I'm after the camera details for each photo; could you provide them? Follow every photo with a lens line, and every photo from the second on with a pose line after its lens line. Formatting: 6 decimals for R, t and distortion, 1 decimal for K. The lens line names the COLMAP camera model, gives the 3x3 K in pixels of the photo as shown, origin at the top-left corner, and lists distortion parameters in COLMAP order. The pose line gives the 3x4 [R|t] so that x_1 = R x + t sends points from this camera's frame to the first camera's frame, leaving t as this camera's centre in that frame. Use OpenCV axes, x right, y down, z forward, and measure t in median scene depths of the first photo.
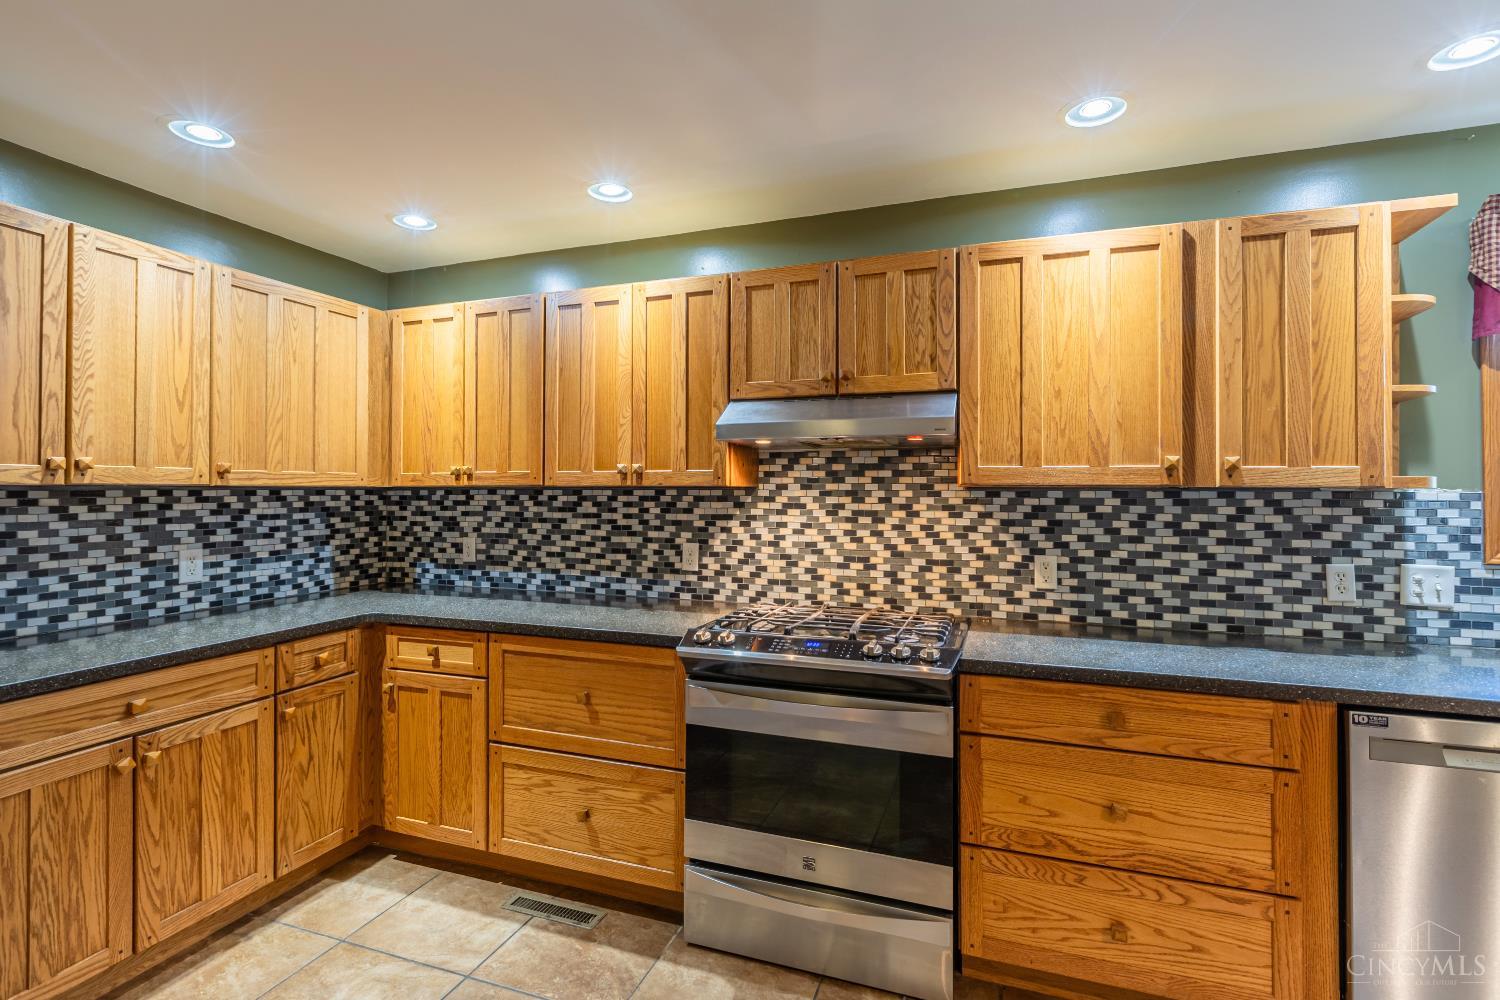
lens RADIAL K [[695.2, 0, 755.7], [0, 695.2, 482.7], [0, 0, 1]] dist [0.003480, -0.001010]
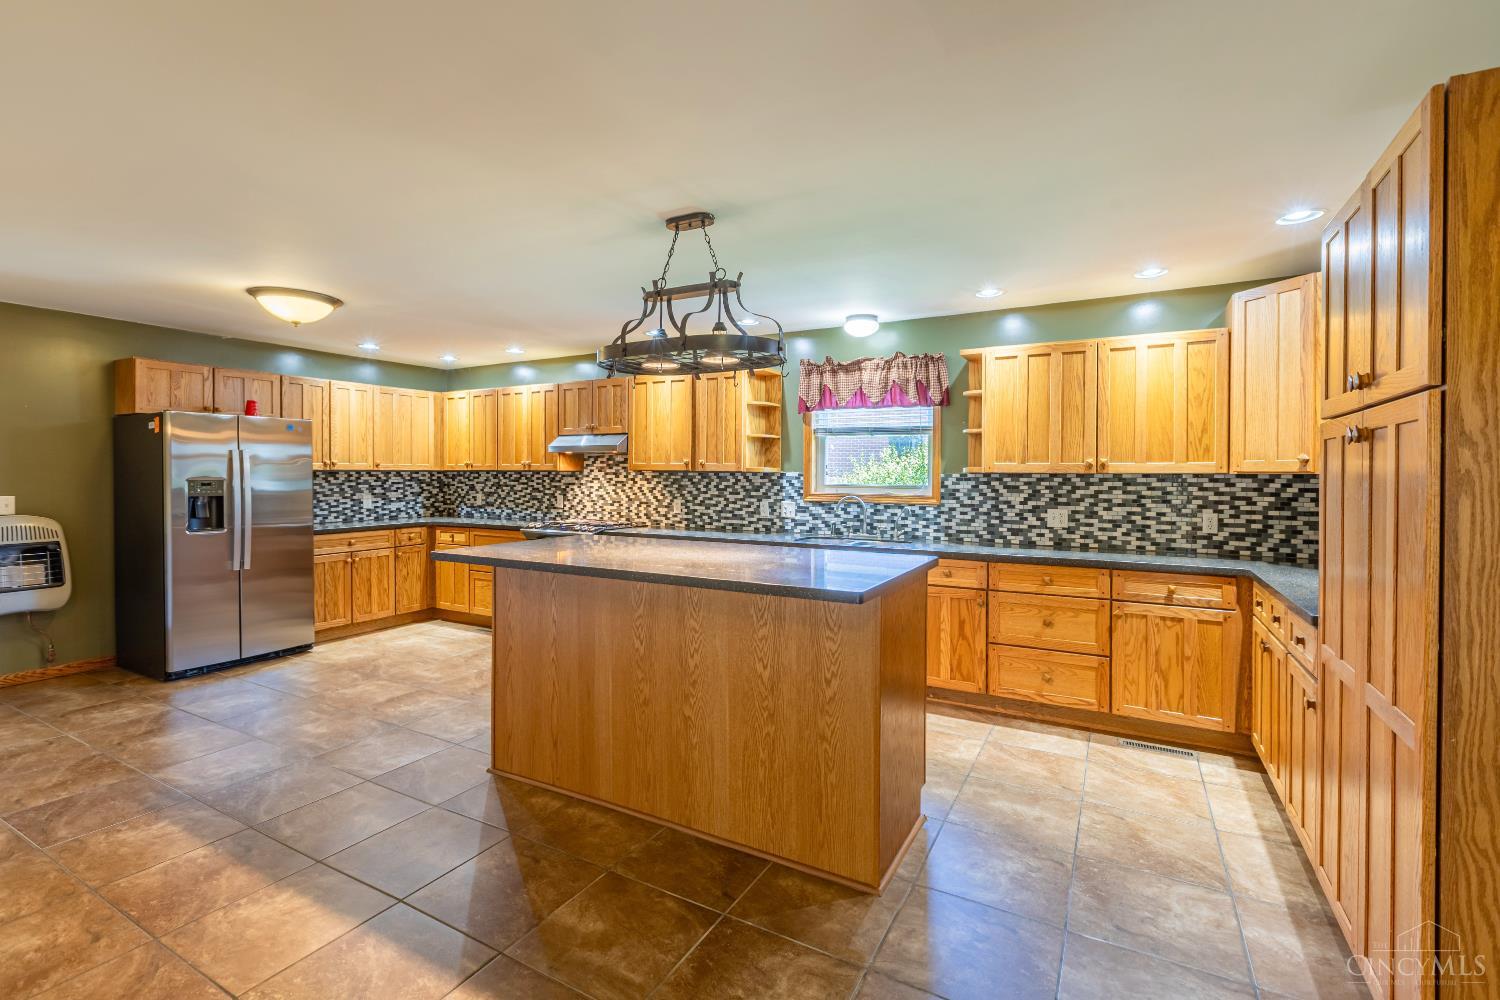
lens RADIAL K [[676.2, 0, 723.0], [0, 676.2, 477.7], [0, 0, 1]] dist [-0.001120, -0.000057]
pose [[0.980343, 0.003165, -0.197275, 0.960664], [0.000645, 0.999815, 0.019247, -0.014321], [0.197299, -0.018996, 0.980159, -1.175360]]
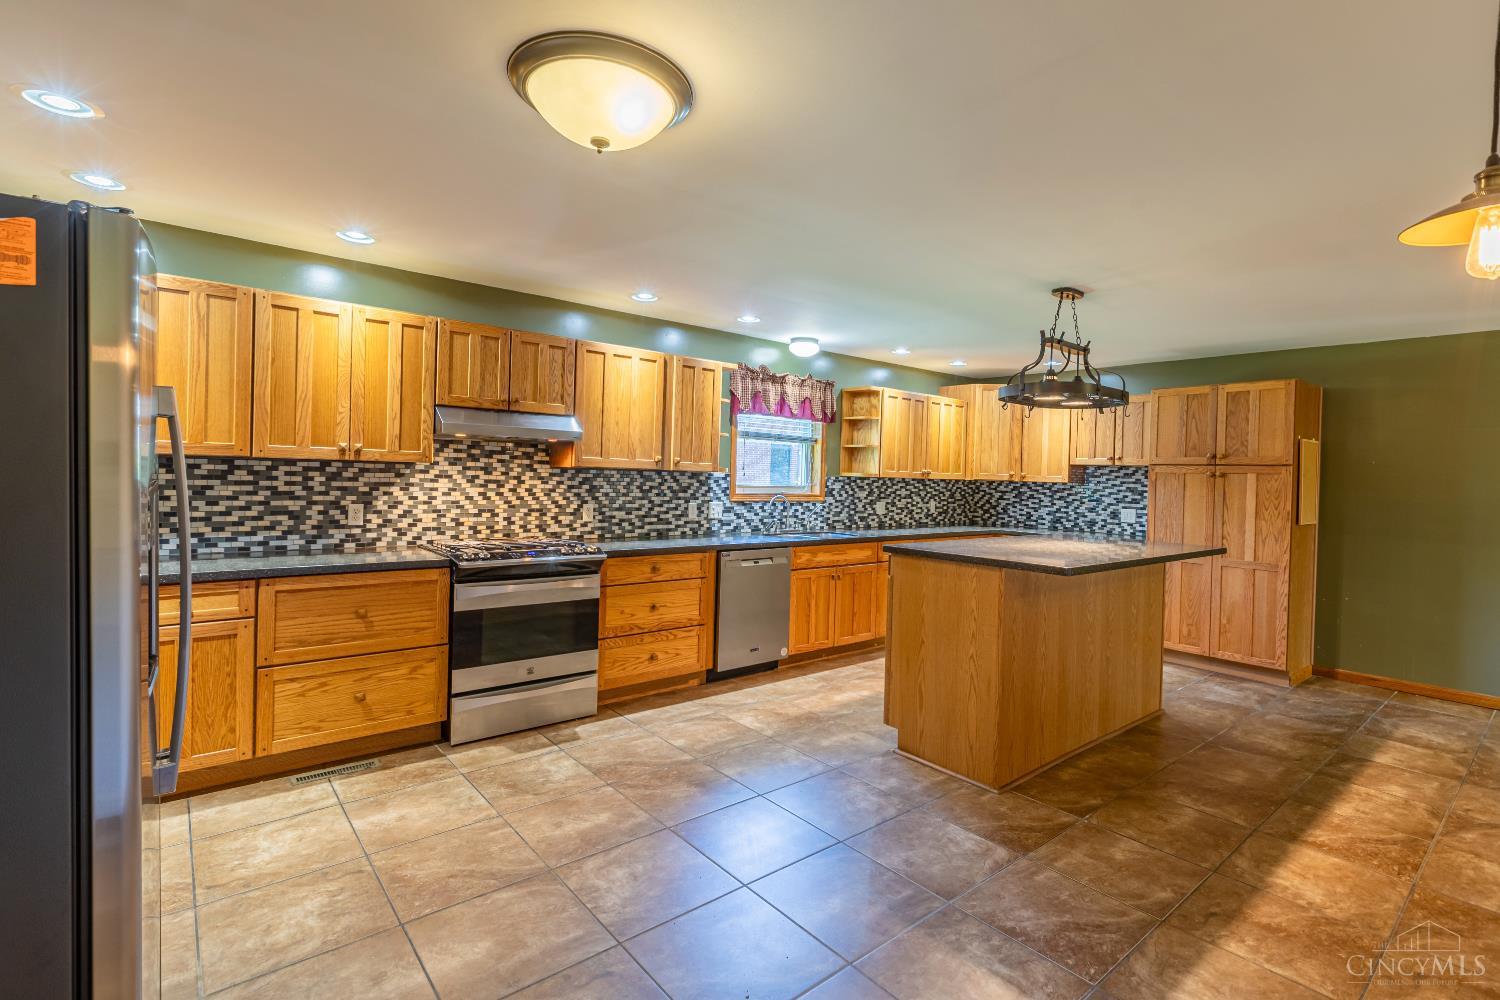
lens RADIAL K [[712.7, 0, 733.6], [0, 712.7, 478.3], [0, 0, 1]] dist [0.002889, 0.000730]
pose [[0.526612, 0.006883, 0.850078, -0.950702], [-0.037807, 0.999167, 0.015331, -0.008953], [-0.849264, -0.040213, 0.526434, -0.328527]]
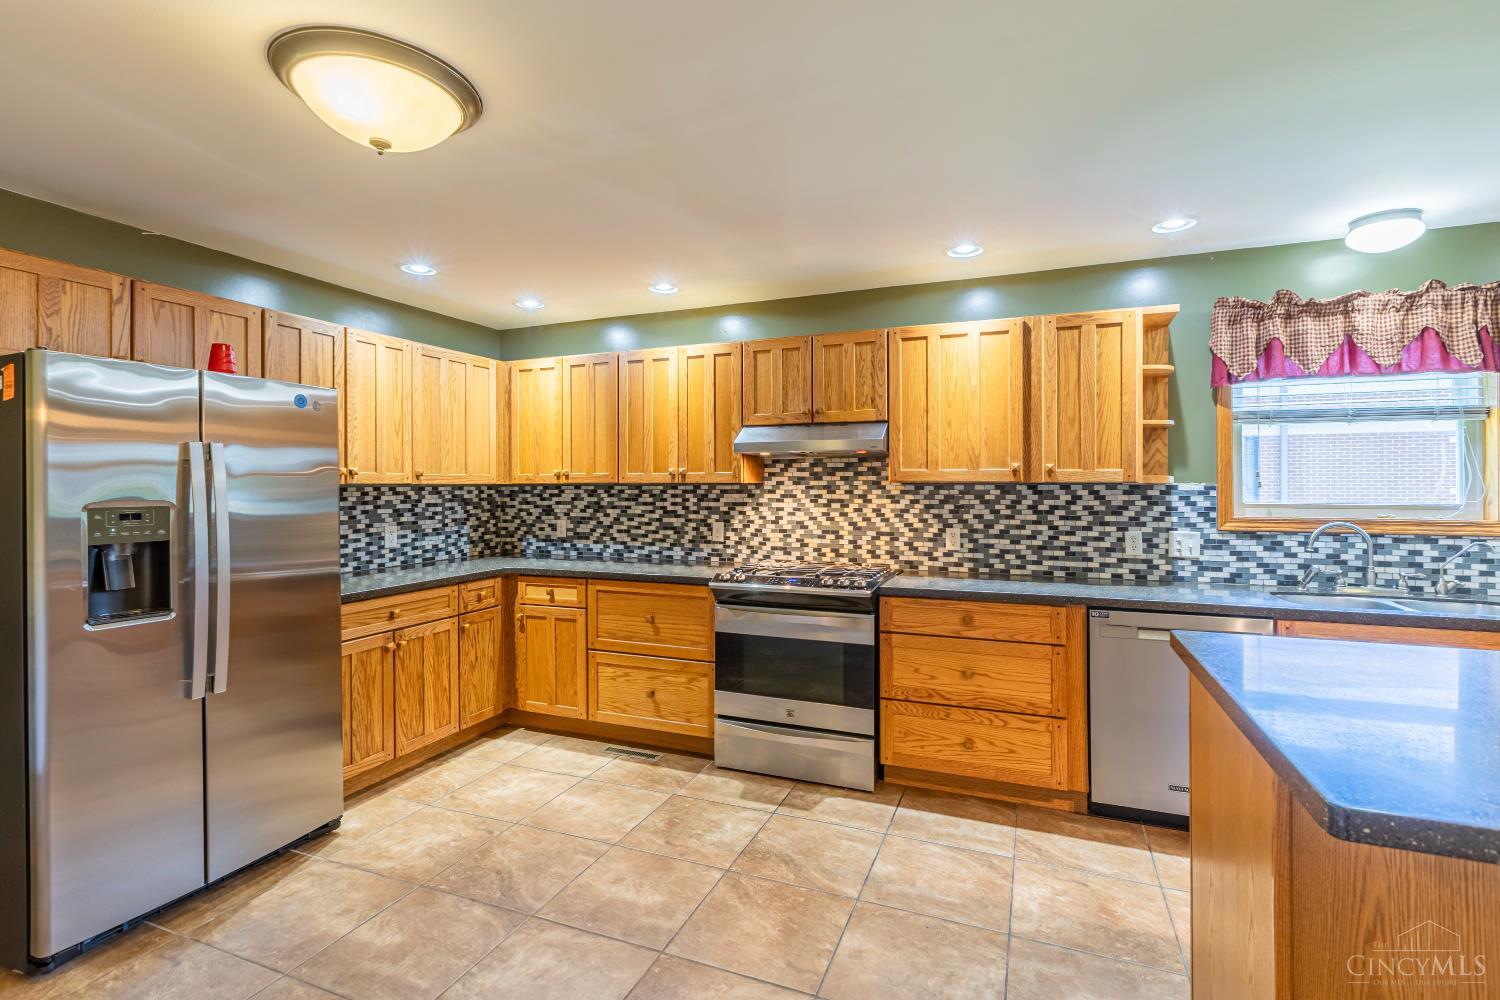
lens RADIAL K [[695.7, 0, 748.1], [0, 695.7, 481.1], [0, 0, 1]] dist [0.000486, 0.000964]
pose [[0.998542, -0.004588, -0.053778, 0.051925], [0.004915, 0.999970, 0.005939, -0.007574], [0.053750, -0.006194, 0.998535, -0.488098]]
